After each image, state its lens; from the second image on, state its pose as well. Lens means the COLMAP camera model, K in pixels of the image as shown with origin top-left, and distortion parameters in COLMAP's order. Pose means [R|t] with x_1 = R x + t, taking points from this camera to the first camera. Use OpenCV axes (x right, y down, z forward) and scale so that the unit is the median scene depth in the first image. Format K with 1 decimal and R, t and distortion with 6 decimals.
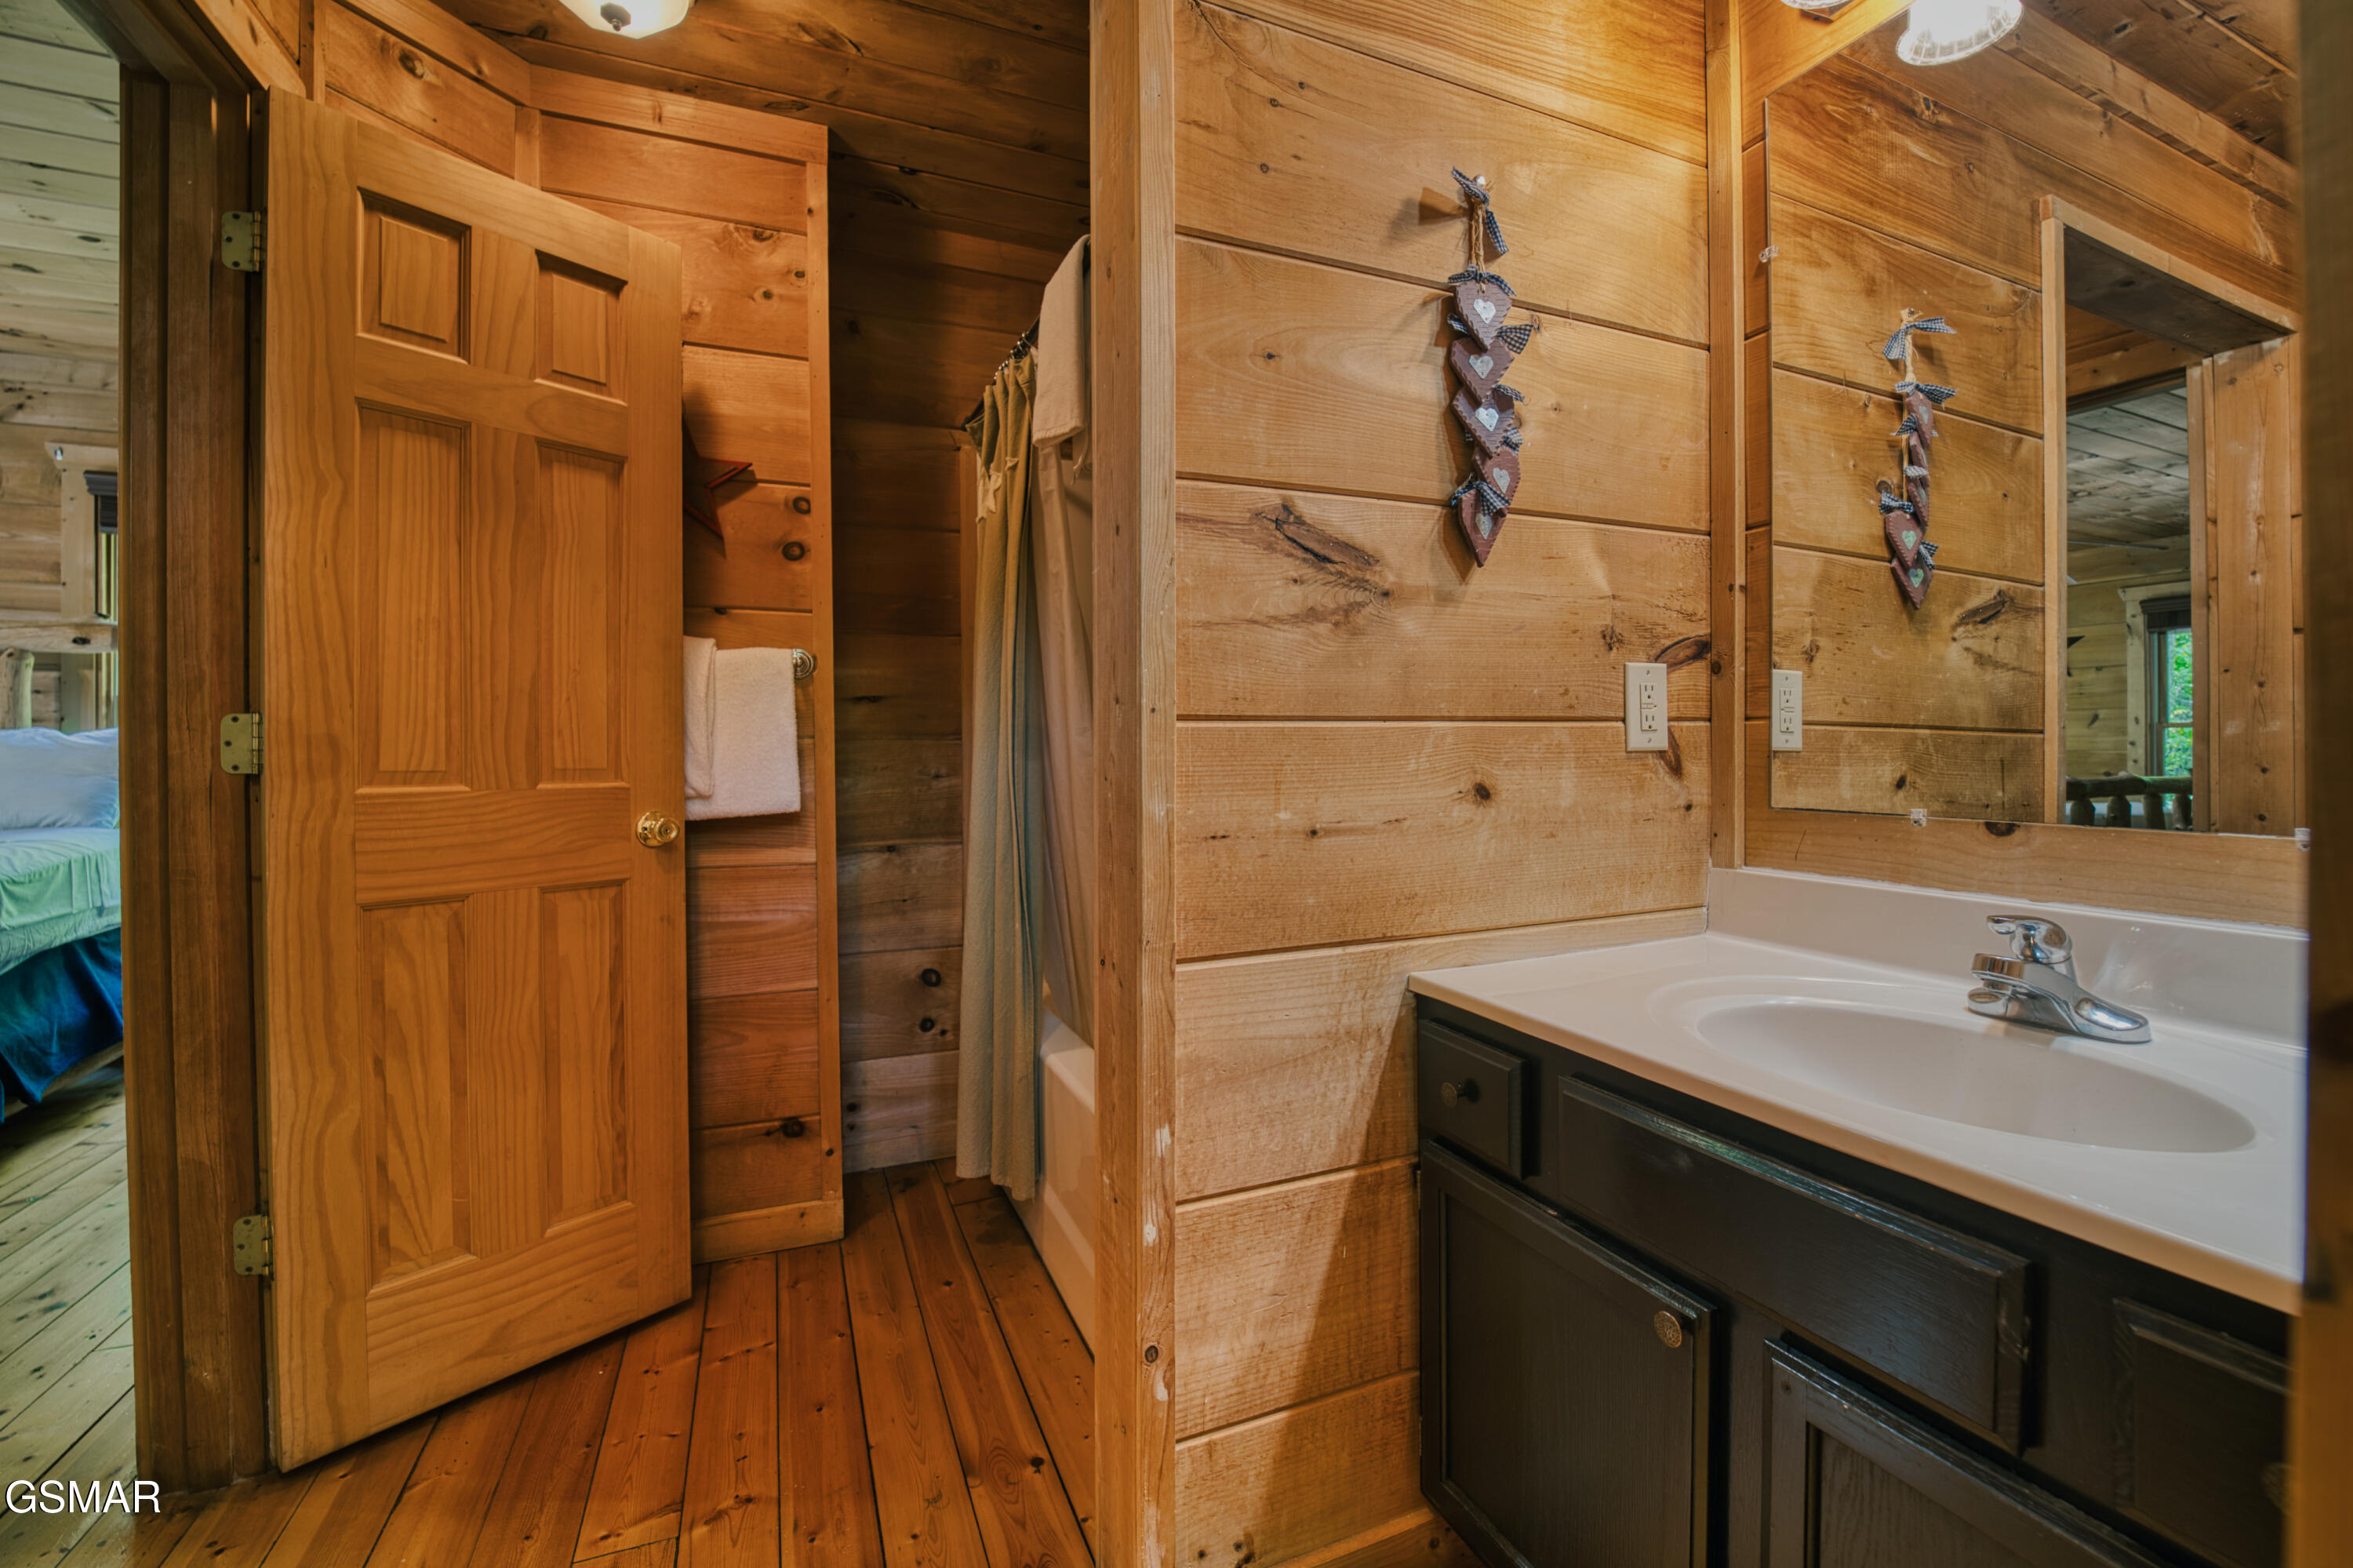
lens RADIAL K [[988.9, 0, 1197.3], [0, 988.9, 772.9], [0, 0, 1]] dist [-0.021798, 0.000714]
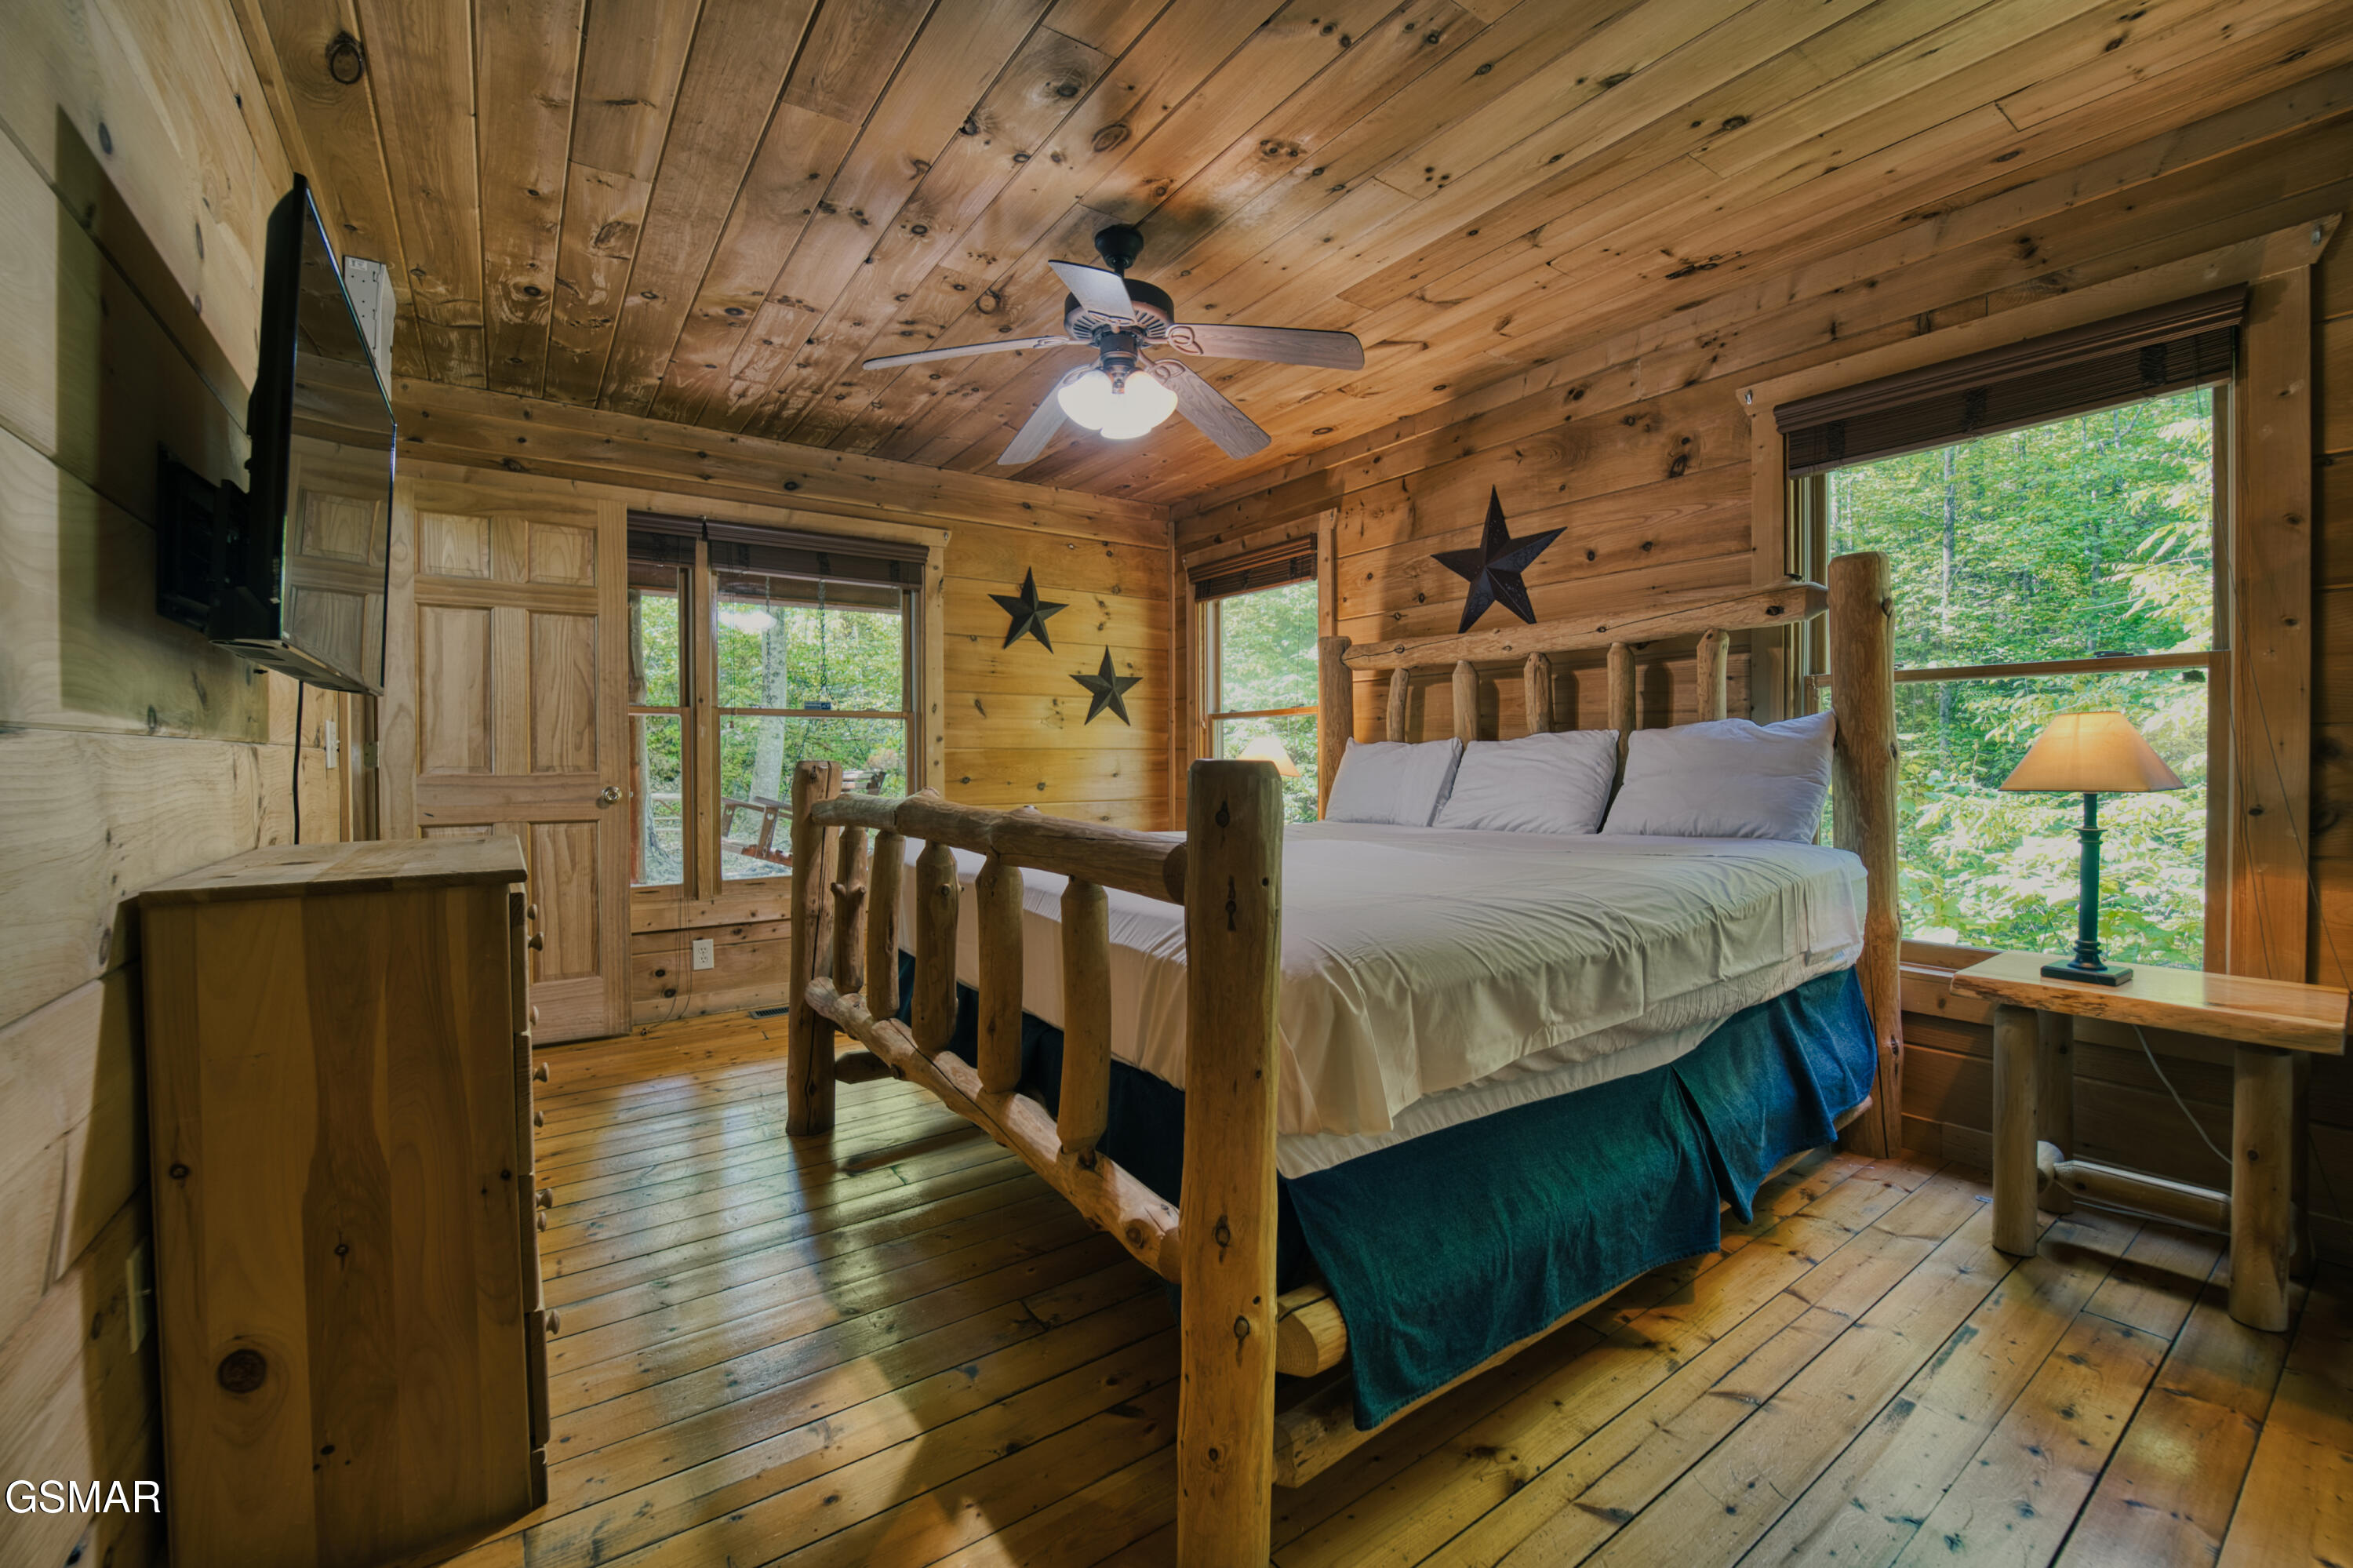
lens RADIAL K [[988.9, 0, 1197.8], [0, 988.9, 770.9], [0, 0, 1]] dist [-0.021798, 0.000714]
pose [[0.236784, 0.010317, -0.971507, -0.532268], [-0.005600, 0.999941, 0.009254, -0.006262], [0.971546, 0.003249, 0.236828, 0.371080]]
